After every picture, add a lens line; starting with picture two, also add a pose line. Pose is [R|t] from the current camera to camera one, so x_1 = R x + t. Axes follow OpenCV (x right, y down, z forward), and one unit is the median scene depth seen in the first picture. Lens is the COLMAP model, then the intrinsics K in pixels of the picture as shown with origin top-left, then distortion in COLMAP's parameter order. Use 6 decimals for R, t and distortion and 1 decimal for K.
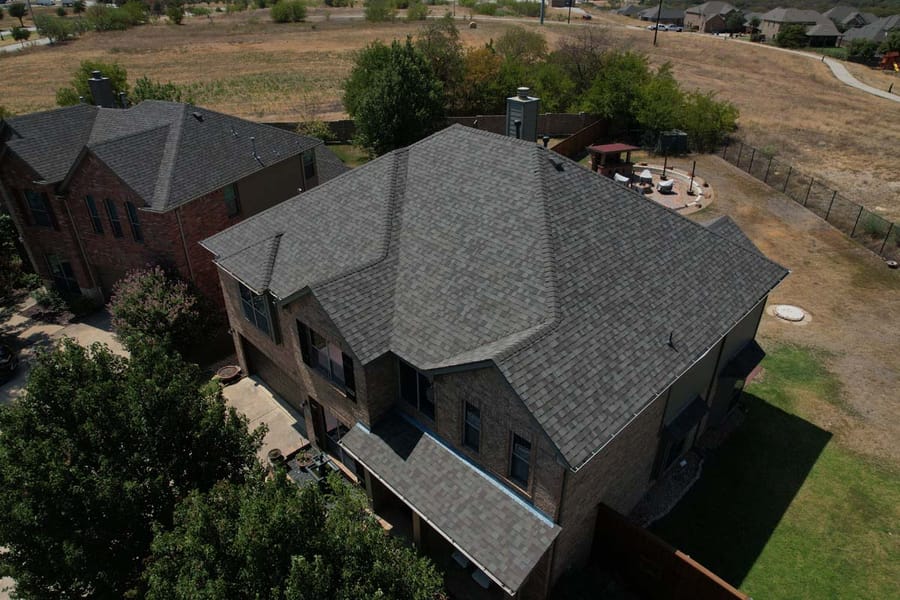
lens RADIAL K [[562.2, 0, 450.4], [0, 562.2, 298.1], [0, 0, 1]] dist [-0.008855, 0.001390]
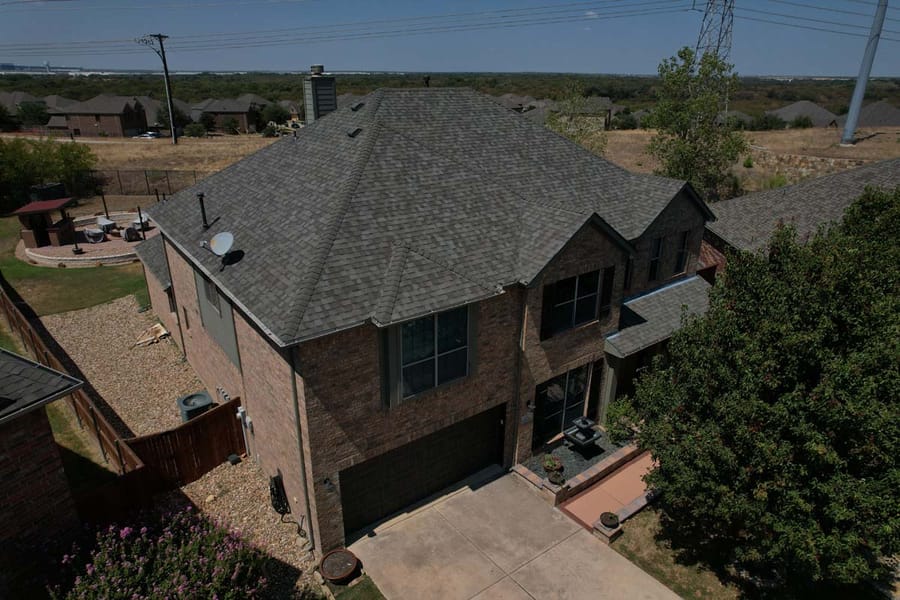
lens RADIAL K [[562.2, 0, 449.2], [0, 562.2, 302.1], [0, 0, 1]] dist [-0.008855, 0.001390]
pose [[0.145855, -0.377402, 0.914491, -1.009720], [0.492279, 0.829497, 0.263811, -0.220761], [-0.858130, 0.411707, 0.306773, 0.810558]]
